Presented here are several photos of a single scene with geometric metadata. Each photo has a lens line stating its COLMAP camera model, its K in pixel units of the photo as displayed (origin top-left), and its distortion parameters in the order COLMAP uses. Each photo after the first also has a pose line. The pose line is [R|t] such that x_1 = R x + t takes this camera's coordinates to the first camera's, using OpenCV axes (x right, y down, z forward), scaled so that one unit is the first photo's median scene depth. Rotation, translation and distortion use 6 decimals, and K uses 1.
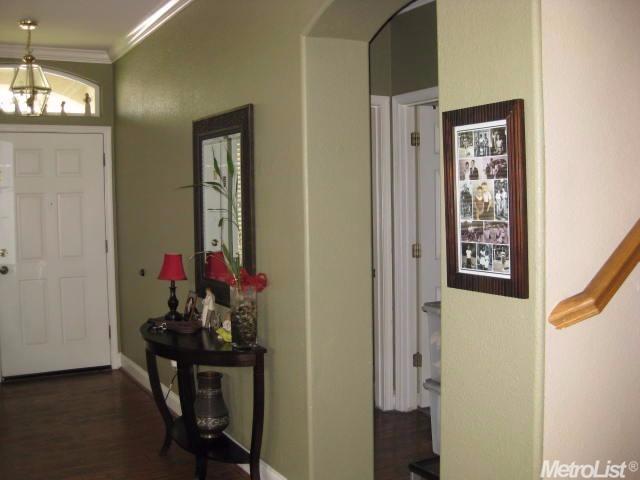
lens RADIAL K [[701.5, 0, 317.4], [0, 701.5, 235.6], [0, 0, 1]] dist [-0.163480, 0.077226]
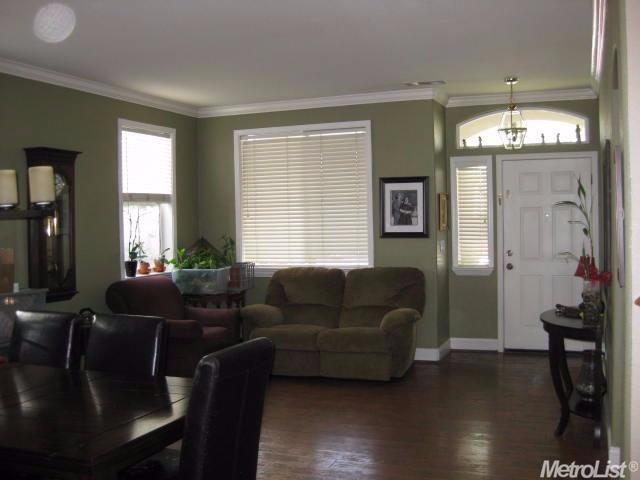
lens RADIAL K [[701.5, 0, 317.4], [0, 701.5, 235.6], [0, 0, 1]] dist [-0.163480, 0.077226]
pose [[0.630422, 0.015968, -0.776088, 0.335316], [-0.026505, 0.999648, -0.000962, 0.001906], [0.775800, 0.021177, 0.630624, -0.124585]]
